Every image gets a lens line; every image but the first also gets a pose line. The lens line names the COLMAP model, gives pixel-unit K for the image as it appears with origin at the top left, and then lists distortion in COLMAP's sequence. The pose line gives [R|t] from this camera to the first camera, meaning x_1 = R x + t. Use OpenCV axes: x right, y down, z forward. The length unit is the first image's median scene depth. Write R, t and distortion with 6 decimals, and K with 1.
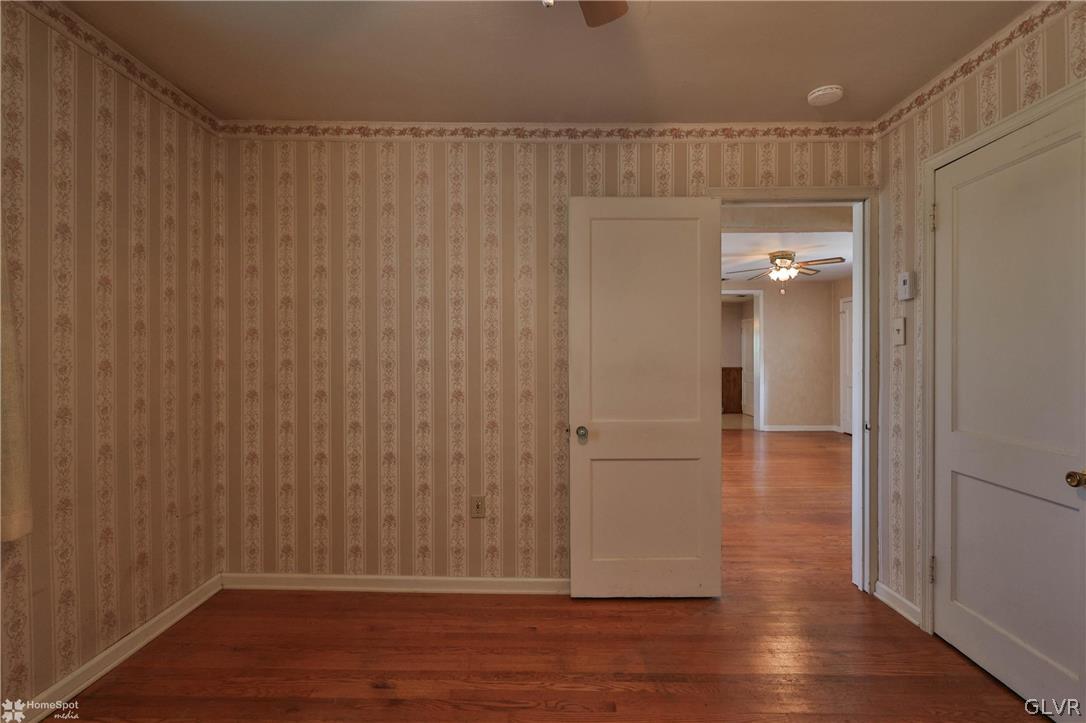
lens RADIAL K [[558.0, 0, 543.0], [0, 558.0, 361.5], [0, 0, 1]] dist [0.002209, 0.000439]
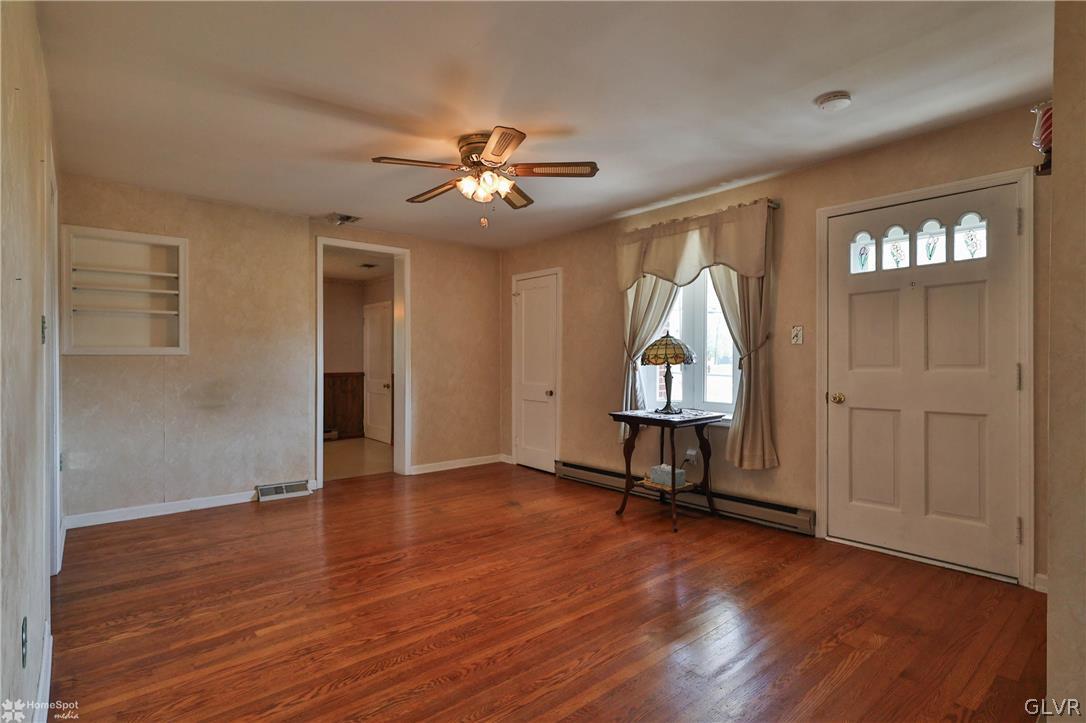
lens RADIAL K [[538.1, 0, 542.0], [0, 538.1, 367.9], [0, 0, 1]] dist [0.000837, 0.000569]
pose [[0.765008, -0.005369, 0.643999, 0.120336], [-0.000770, 0.999957, 0.009251, -0.001387], [-0.644021, -0.007573, 0.764971, 0.445979]]
